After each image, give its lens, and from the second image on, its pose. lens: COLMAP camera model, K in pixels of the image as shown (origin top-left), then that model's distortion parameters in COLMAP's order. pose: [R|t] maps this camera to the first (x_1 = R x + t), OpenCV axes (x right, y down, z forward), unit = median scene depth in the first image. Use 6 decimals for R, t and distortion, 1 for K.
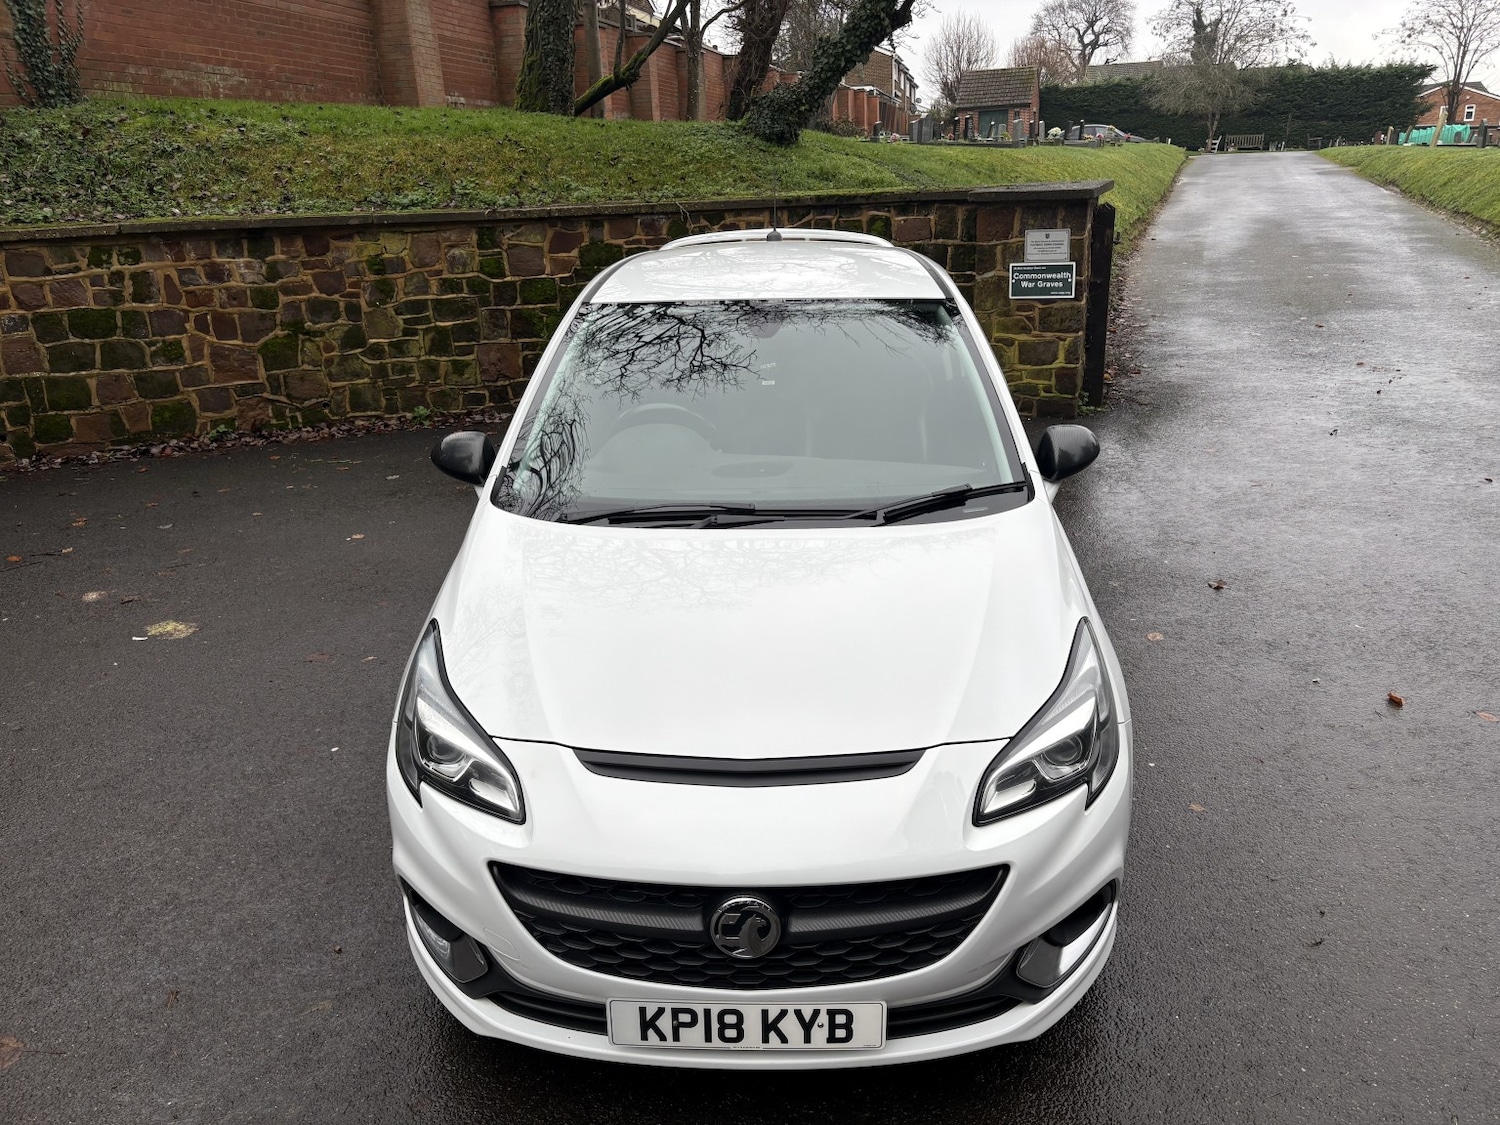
lens RADIAL K [[1121.5, 0, 751.2], [0, 1121.5, 570.3], [0, 0, 1]] dist [0.053367, -0.053356]
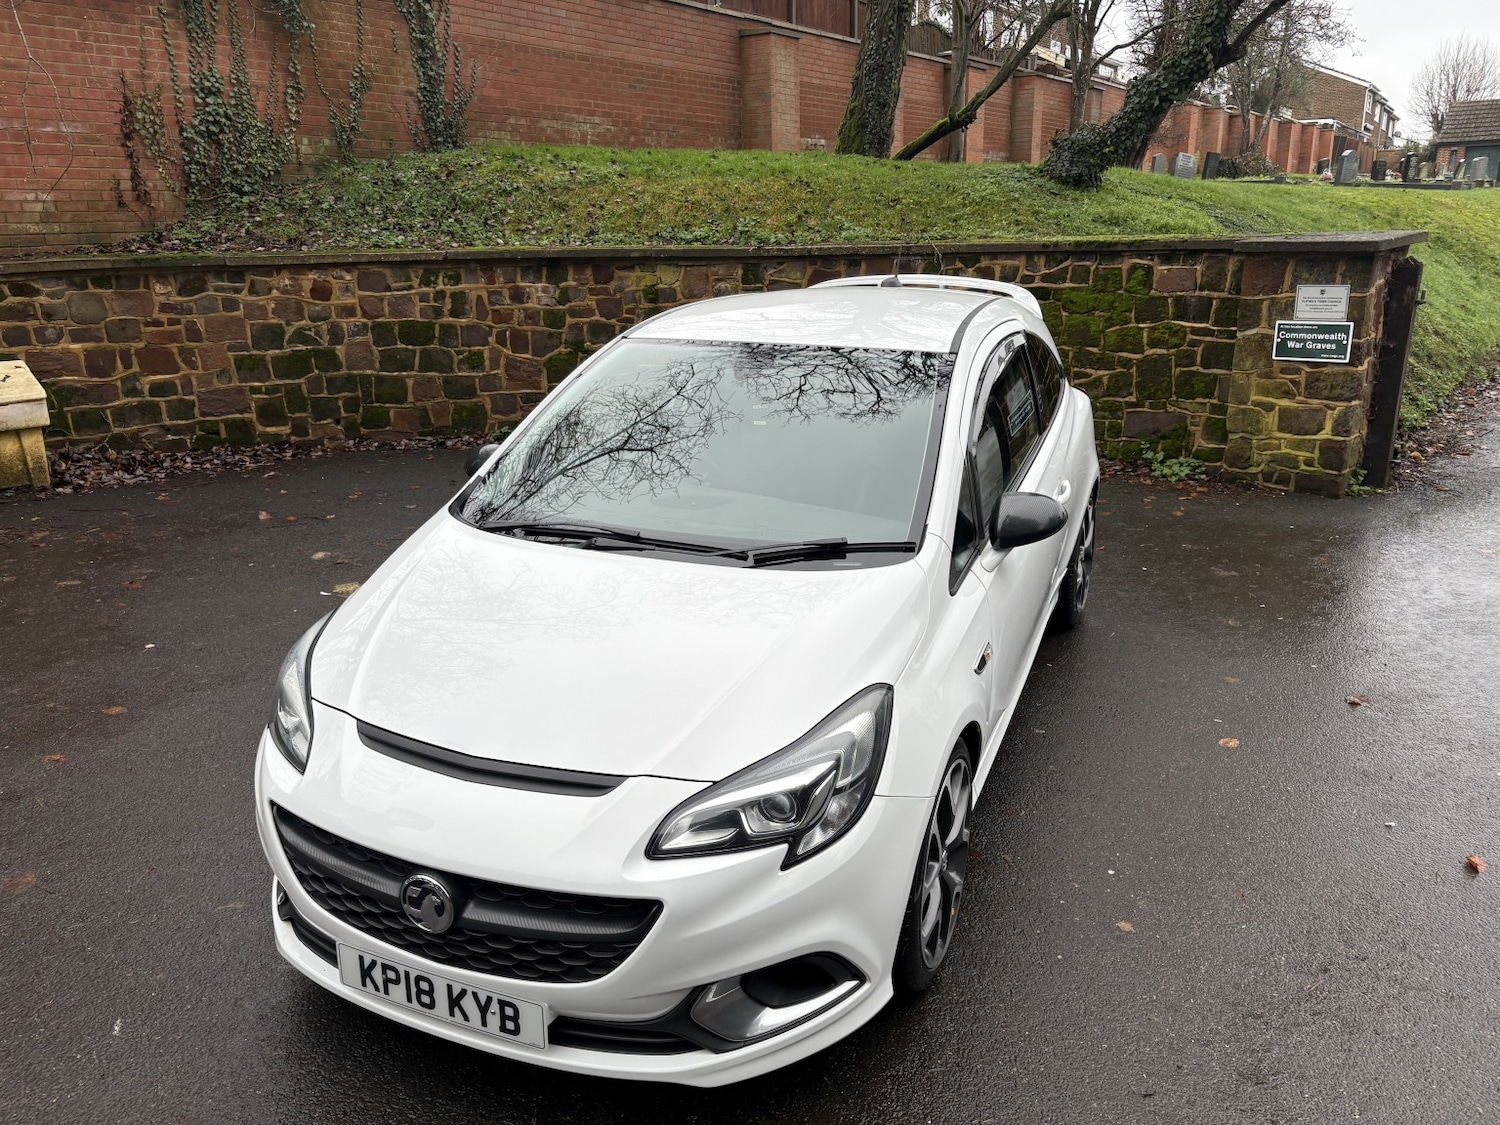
lens RADIAL K [[1128.8, 0, 737.1], [0, 1128.8, 561.9], [0, 0, 1]] dist [0.023093, -0.010242]
pose [[0.931863, 0.124212, -0.340885, 0.153964], [-0.136445, 0.990574, -0.012046, -0.010317], [0.336176, 0.057737, 0.940028, 0.010778]]
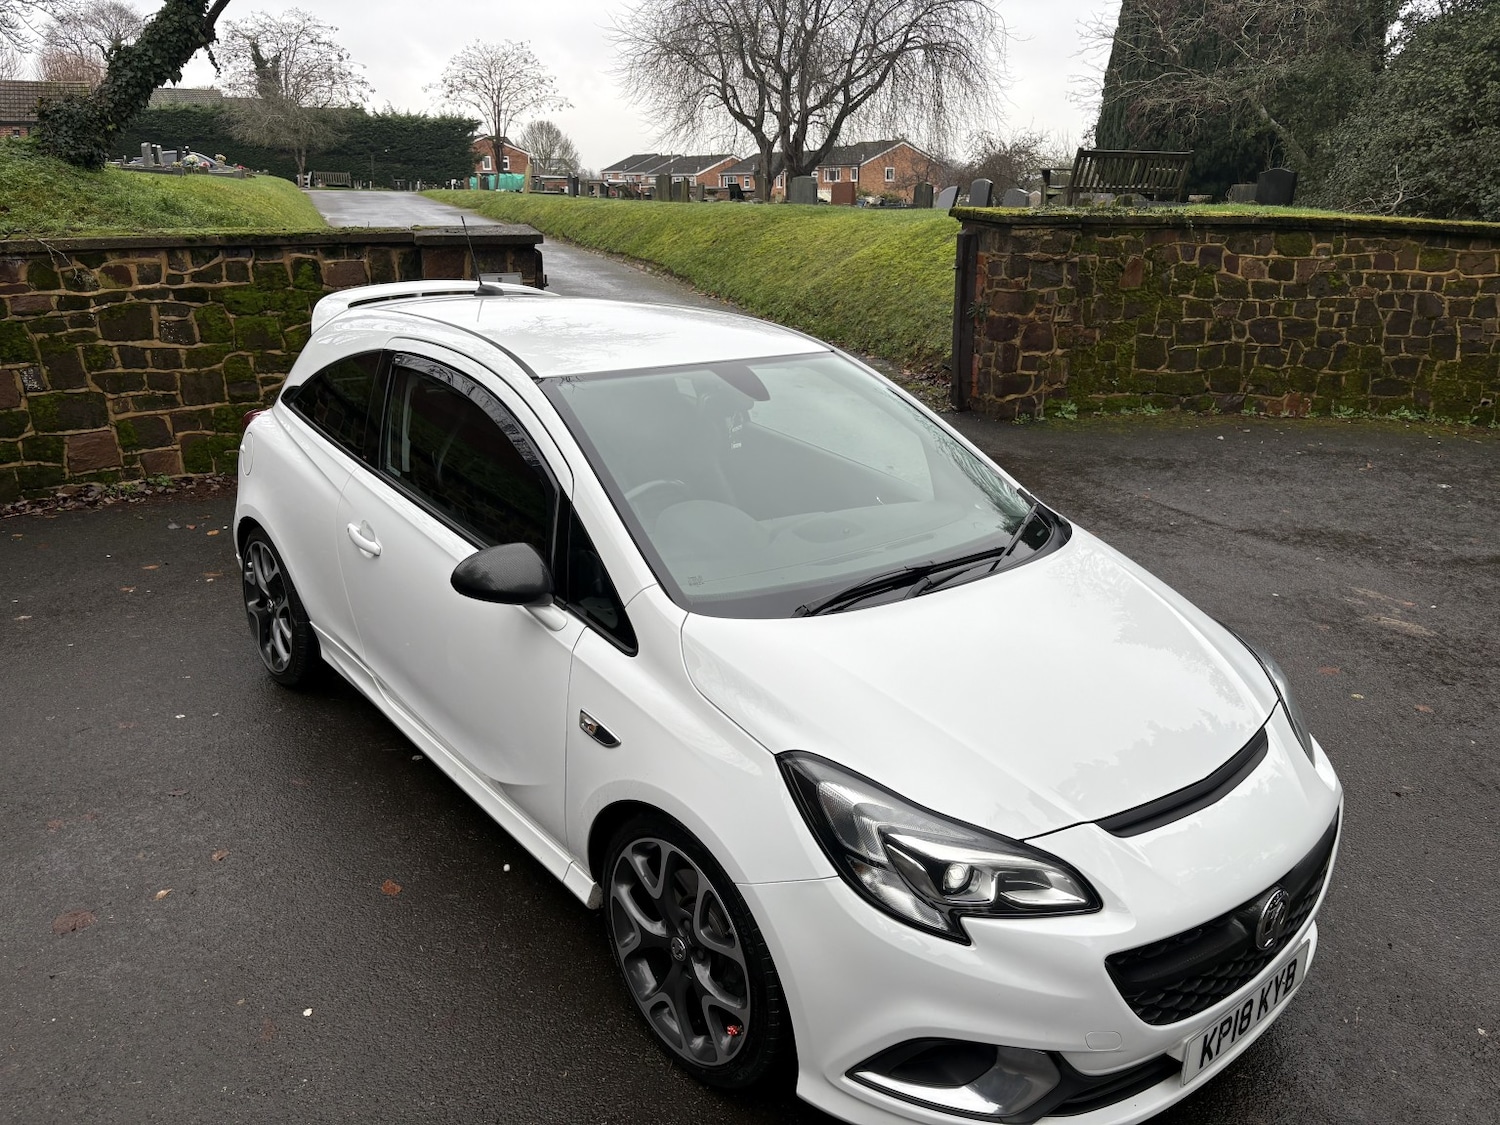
lens RADIAL K [[1108.4, 0, 748.1], [0, 1108.4, 596.0], [0, 0, 1]] dist [0.038460, -0.052950]
pose [[0.728921, -0.194611, 0.656354, -0.270634], [0.194967, 0.978054, 0.073473, -0.045615], [-0.656248, 0.074411, 0.750867, 0.113792]]
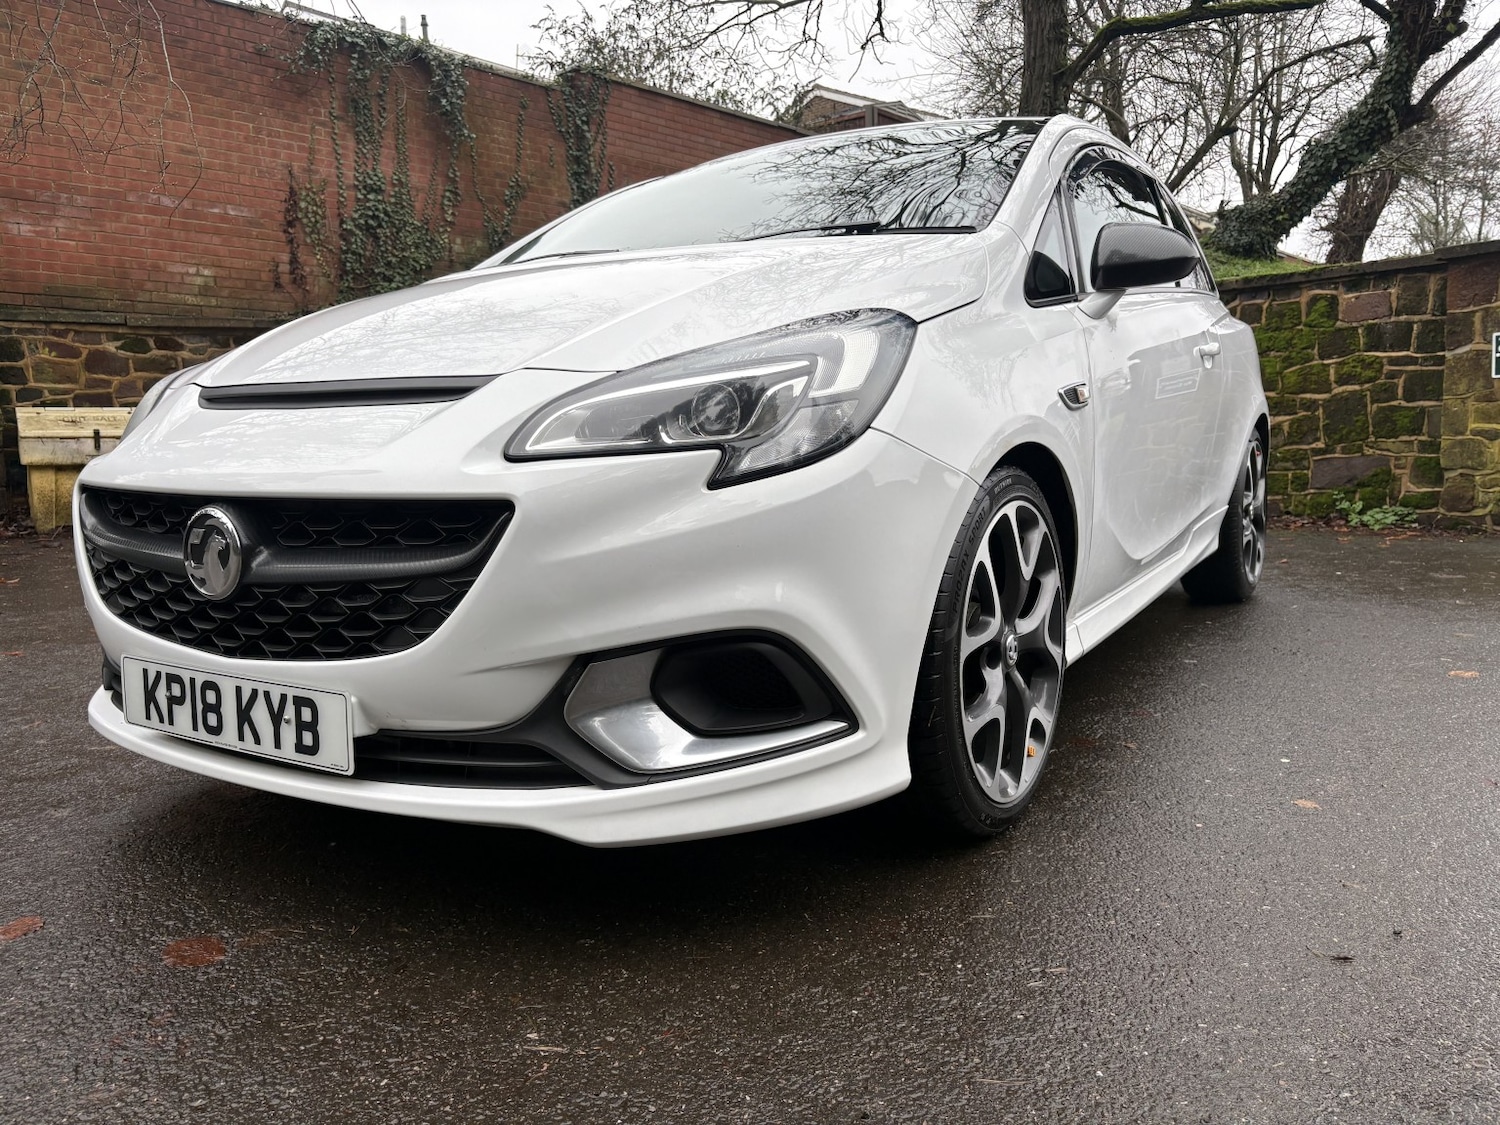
lens RADIAL K [[1126.9, 0, 741.7], [0, 1126.9, 564.9], [0, 0, 1]] dist [0.050116, -0.048868]
pose [[0.866676, 0.071286, -0.493752, 0.172658], [-0.176106, 0.969737, -0.169109, 0.098480], [0.466754, 0.233515, 0.853001, 0.128830]]
